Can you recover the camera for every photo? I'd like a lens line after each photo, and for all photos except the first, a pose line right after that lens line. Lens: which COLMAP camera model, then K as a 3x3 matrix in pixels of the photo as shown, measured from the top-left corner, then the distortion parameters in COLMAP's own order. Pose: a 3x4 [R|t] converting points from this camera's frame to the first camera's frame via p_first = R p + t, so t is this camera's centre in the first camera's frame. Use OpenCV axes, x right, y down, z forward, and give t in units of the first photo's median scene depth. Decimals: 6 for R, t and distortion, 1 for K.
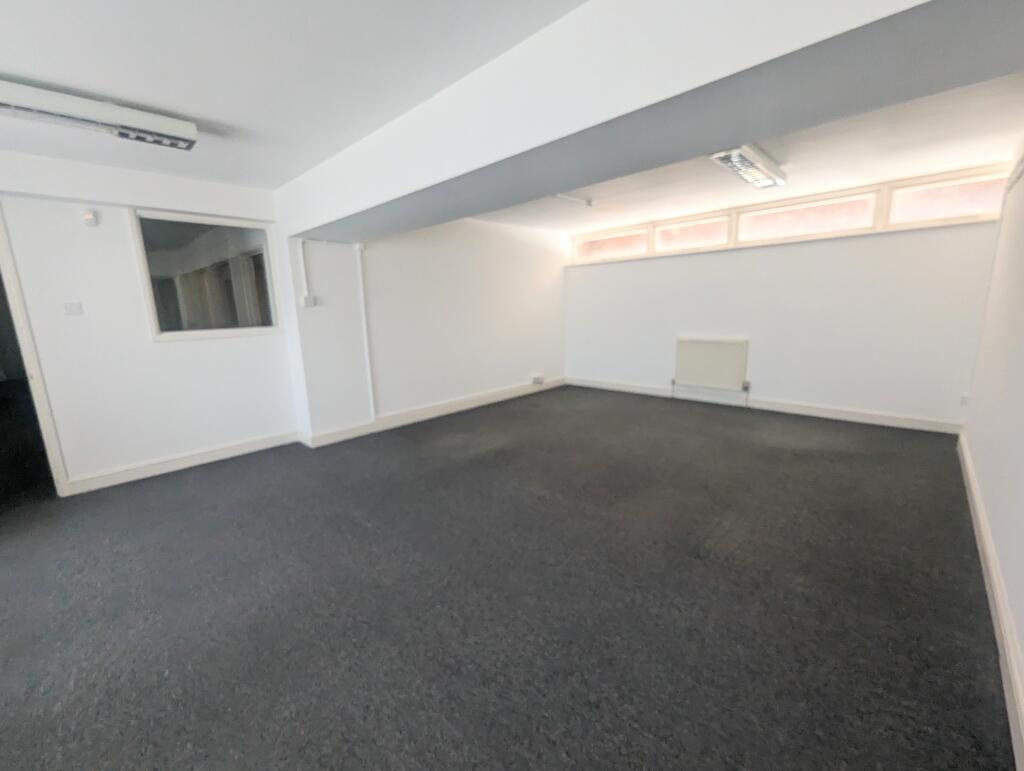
lens RADIAL K [[422.1, 0, 508.4], [0, 422.1, 388.2], [0, 0, 1]] dist [-0.002671, -0.000288]
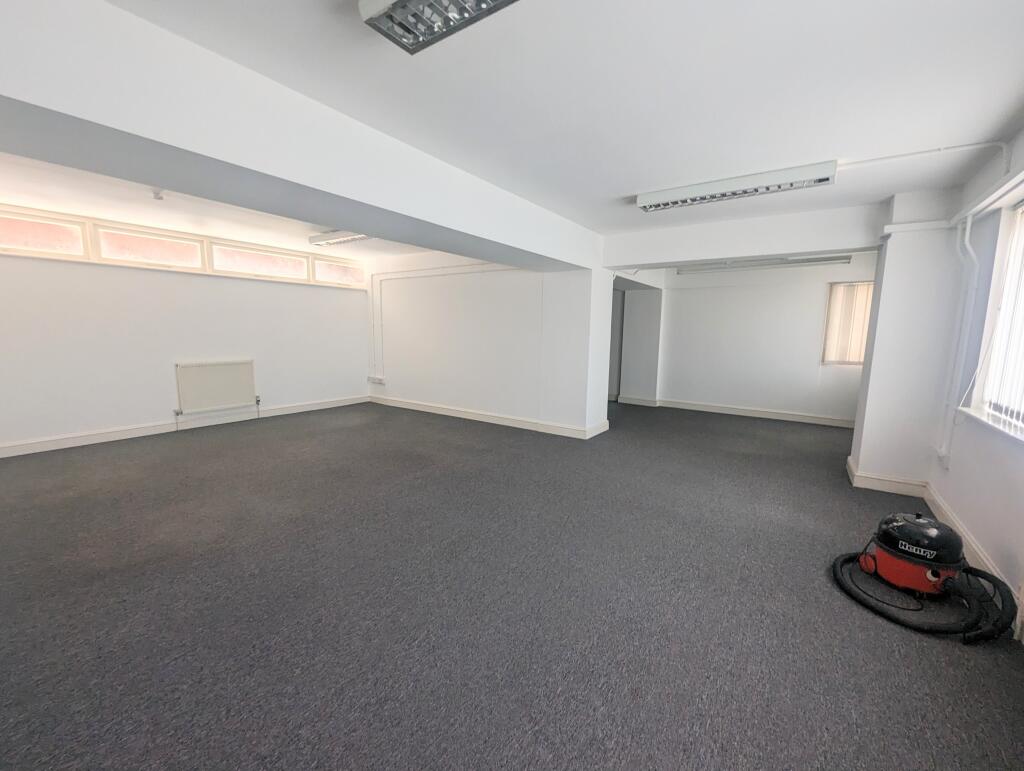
lens RADIAL K [[422.1, 0, 508.9], [0, 422.1, 385.9], [0, 0, 1]] dist [-0.002671, -0.000288]
pose [[-0.173013, -0.099171, 0.979914, -0.625072], [0.187226, 0.973465, 0.131575, -0.060415], [-0.966961, 0.206229, -0.149854, 0.482544]]
